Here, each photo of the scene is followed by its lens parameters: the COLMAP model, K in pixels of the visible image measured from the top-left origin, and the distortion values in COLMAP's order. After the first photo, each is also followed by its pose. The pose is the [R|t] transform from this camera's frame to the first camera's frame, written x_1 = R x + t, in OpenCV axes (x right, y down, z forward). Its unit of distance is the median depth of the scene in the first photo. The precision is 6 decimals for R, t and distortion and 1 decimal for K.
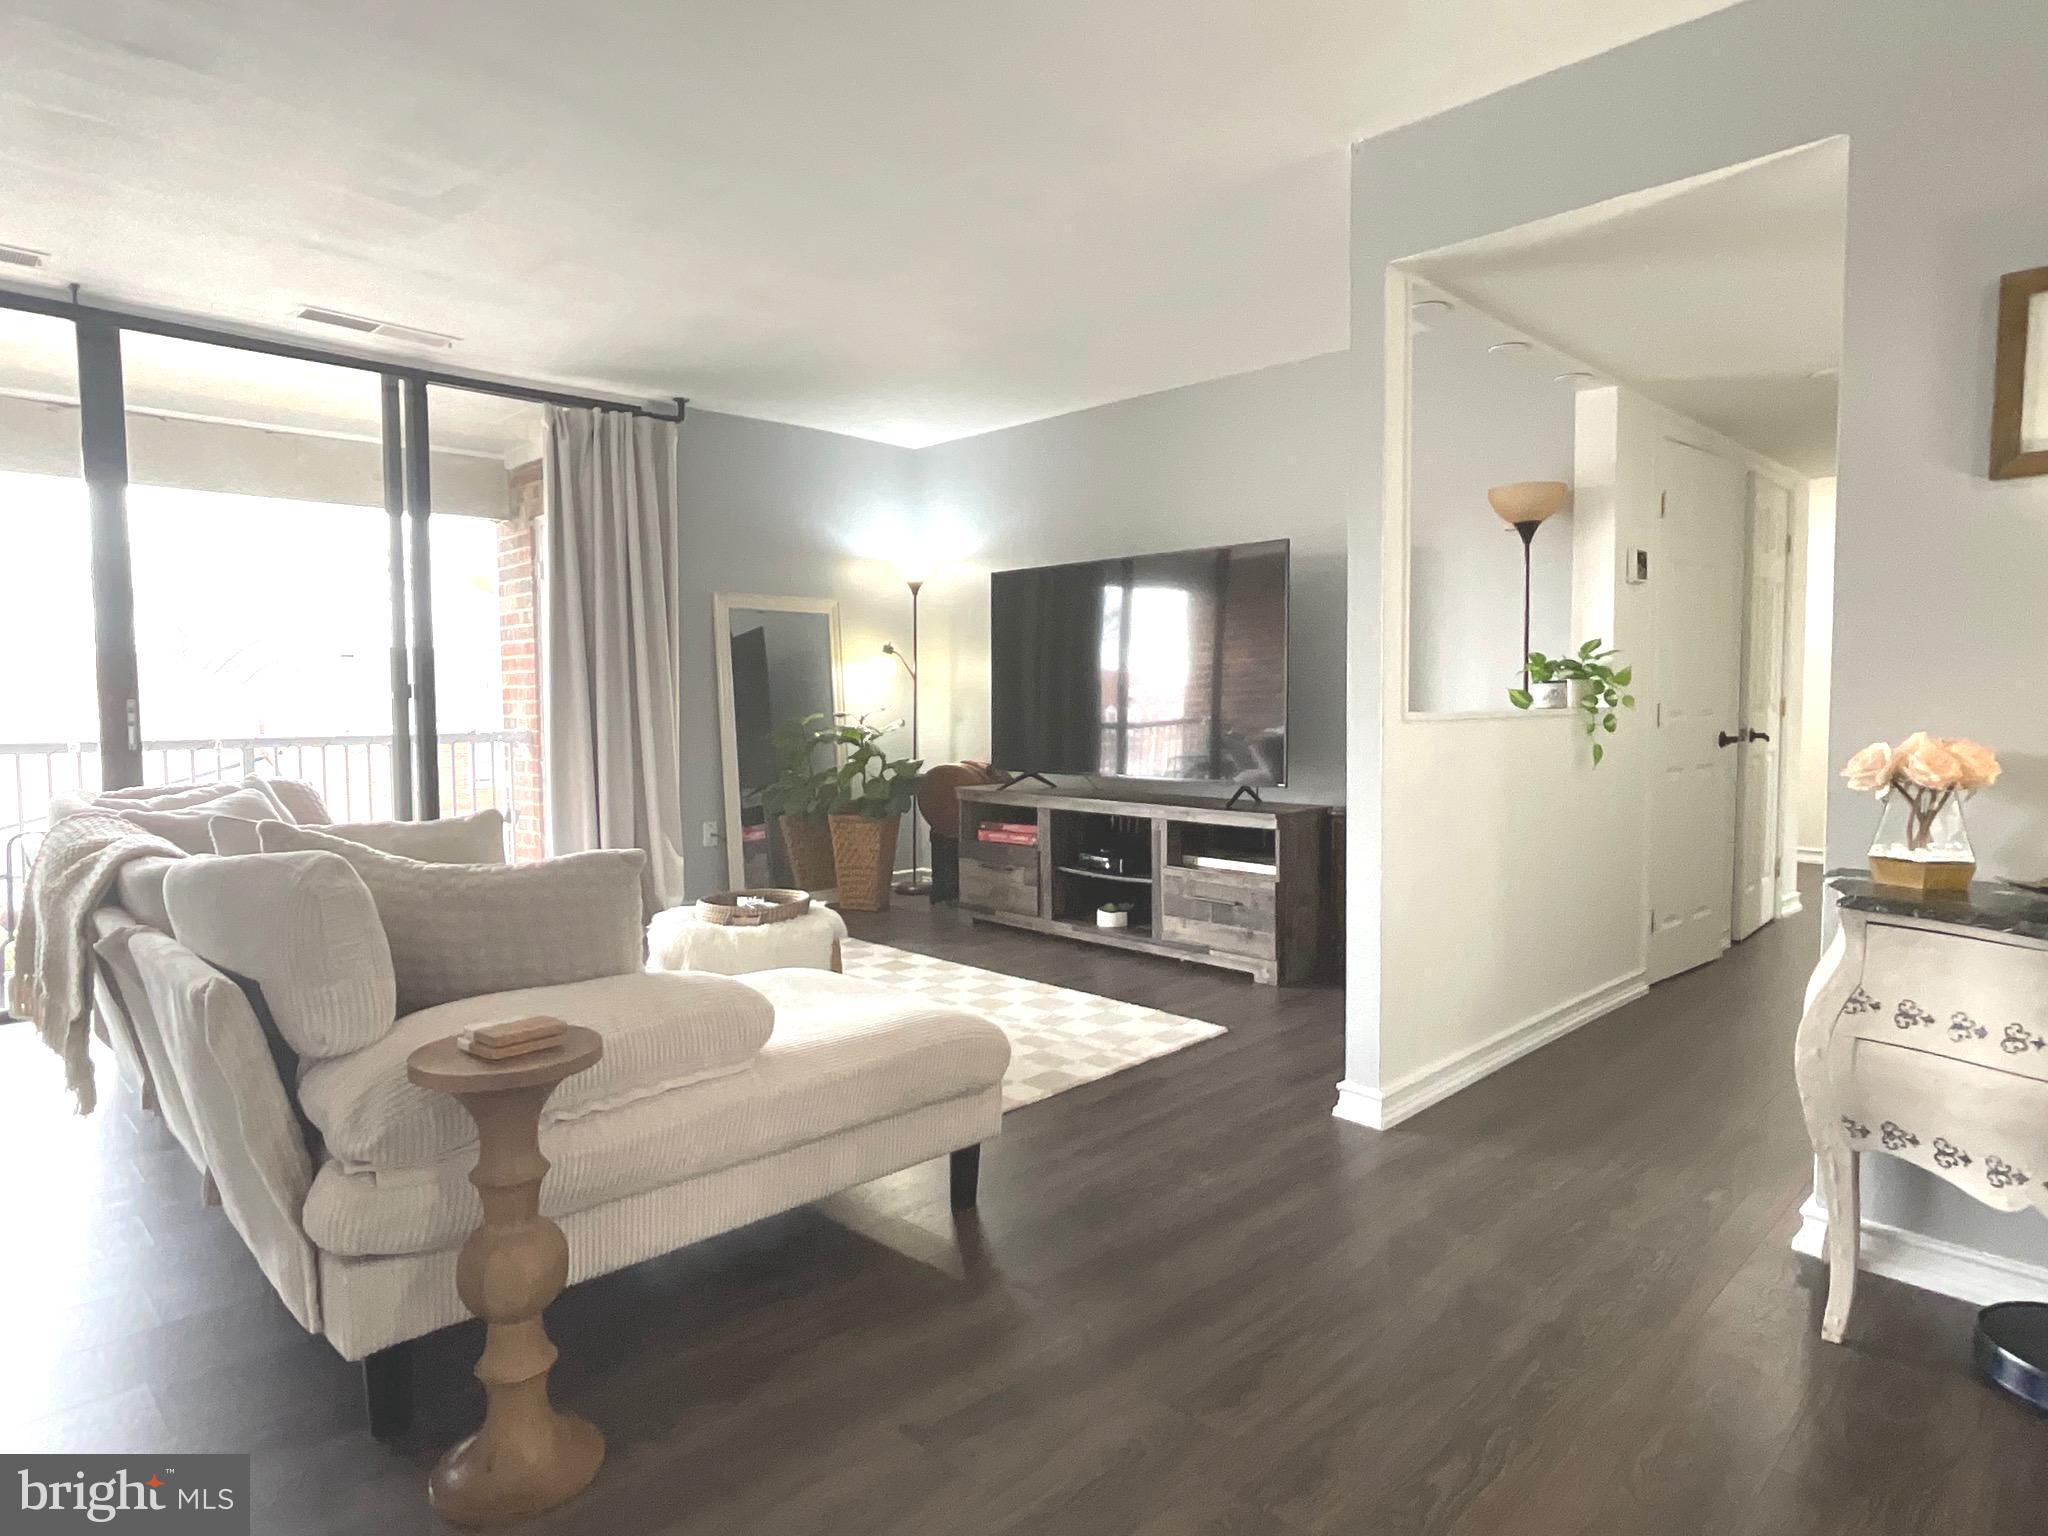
lens RADIAL K [[1186.4, 0, 1024.0], [0, 1186.4, 768.0], [0, 0, 1]] dist [-0.016334, 0.014963]
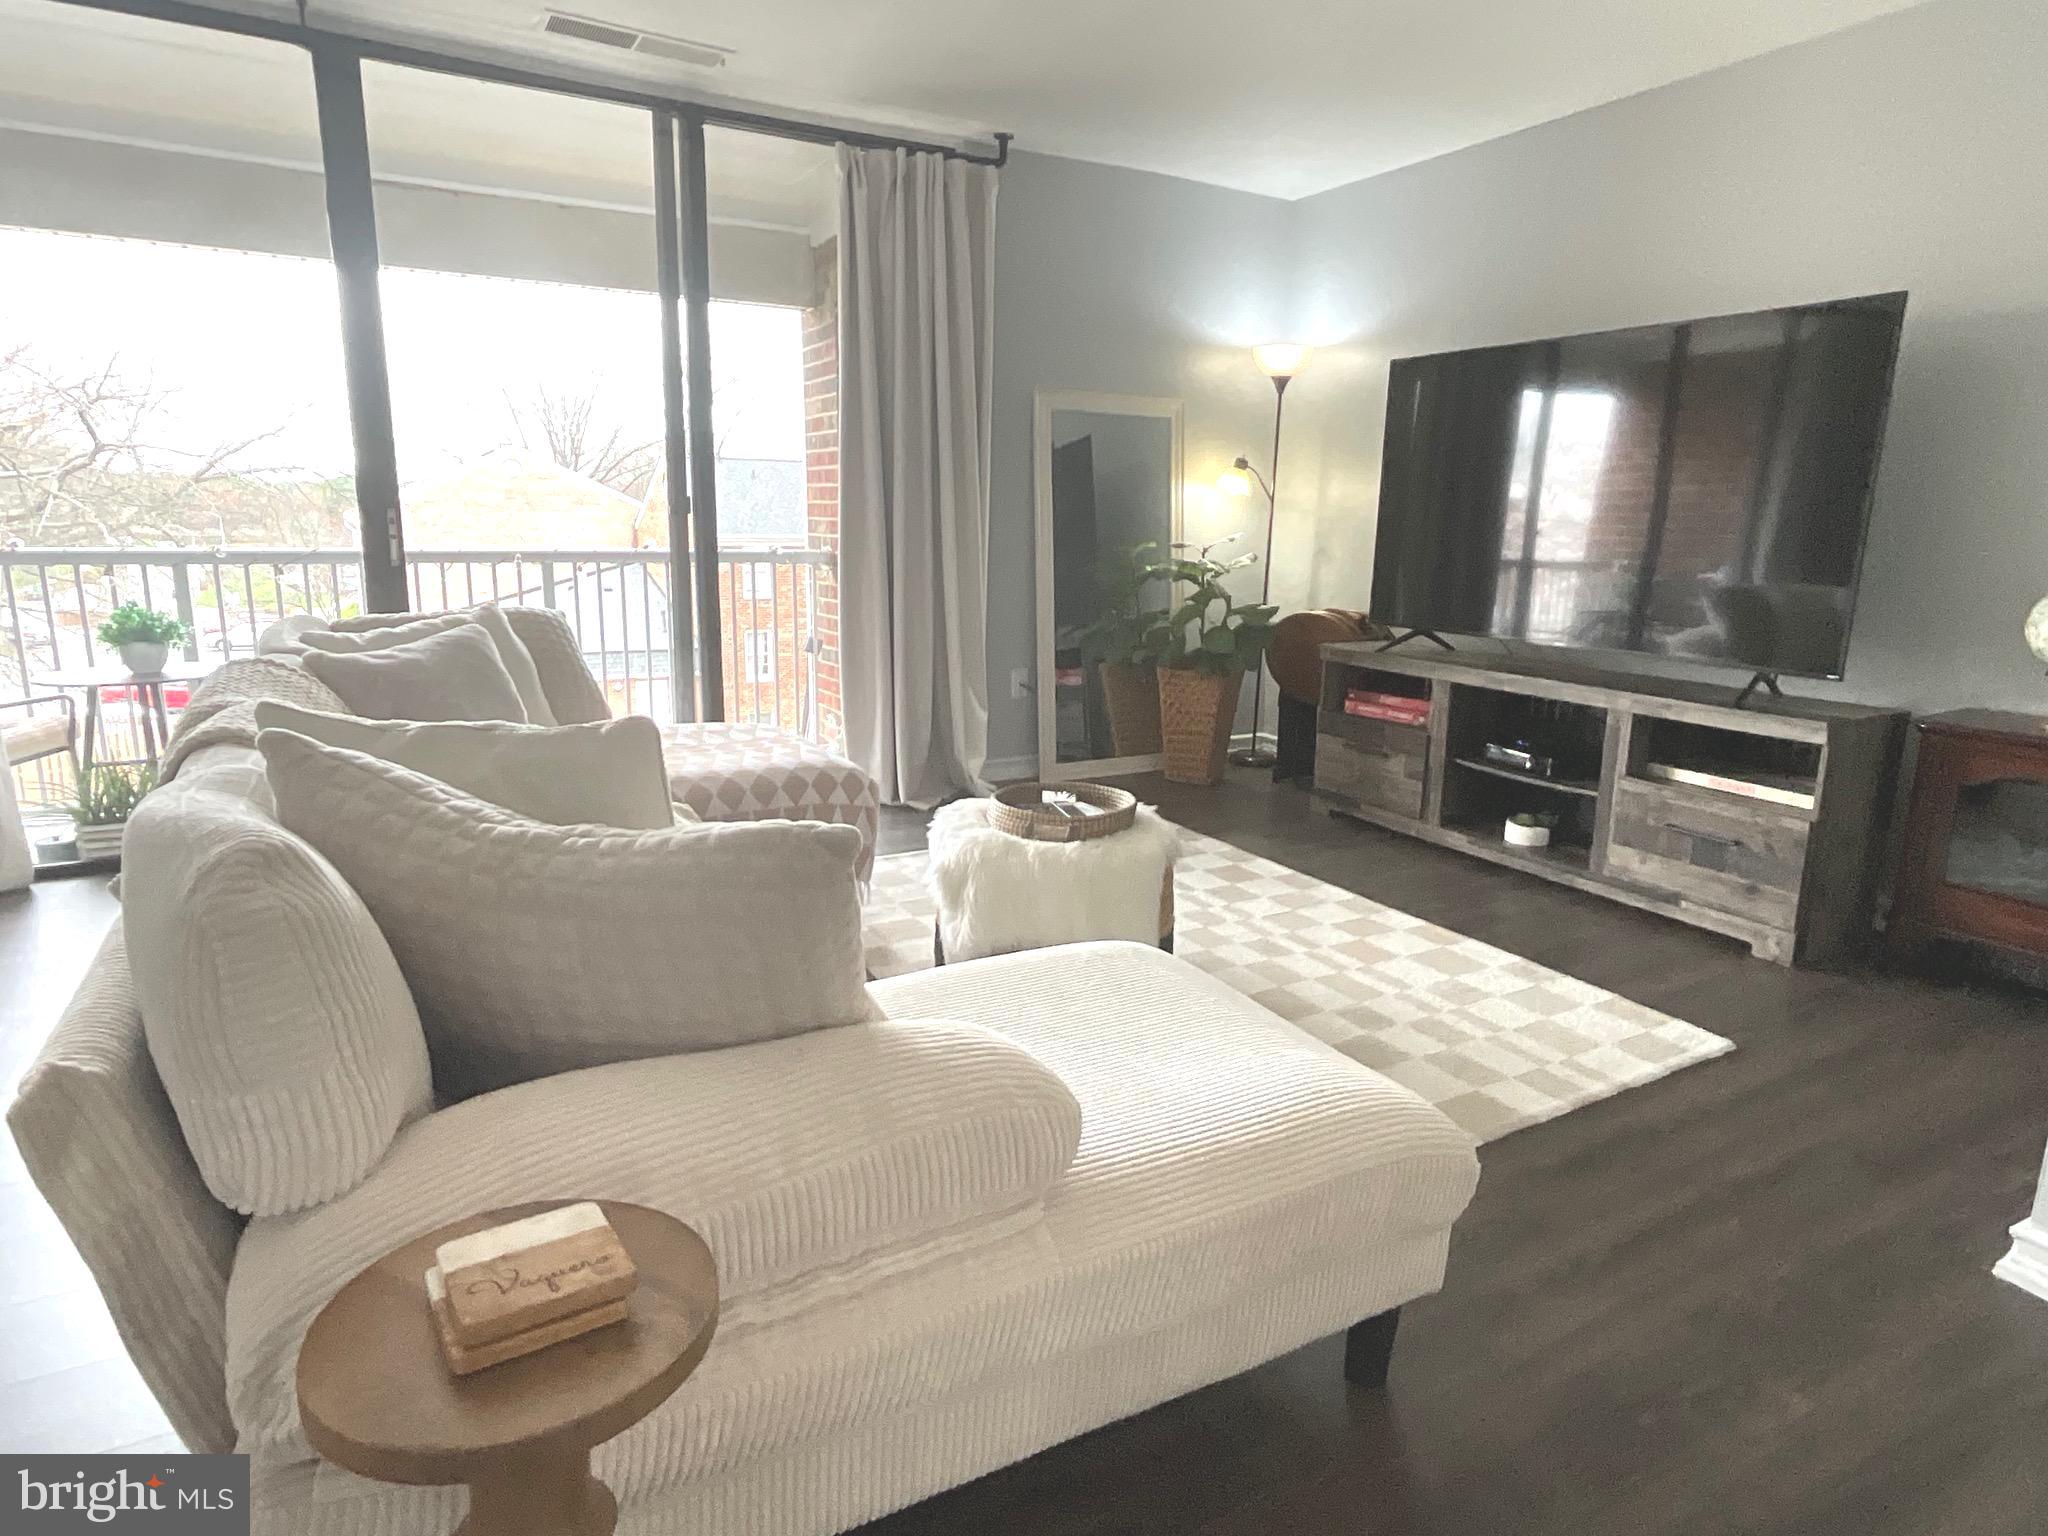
lens RADIAL K [[1186.4, 0, 1024.0], [0, 1186.4, 768.0], [0, 0, 1]] dist [-0.016334, 0.014963]
pose [[0.964217, 0.078009, -0.253376, -0.048561], [-0.039810, 0.987496, 0.152535, -0.017254], [0.262107, -0.136990, 0.955266, 0.214819]]
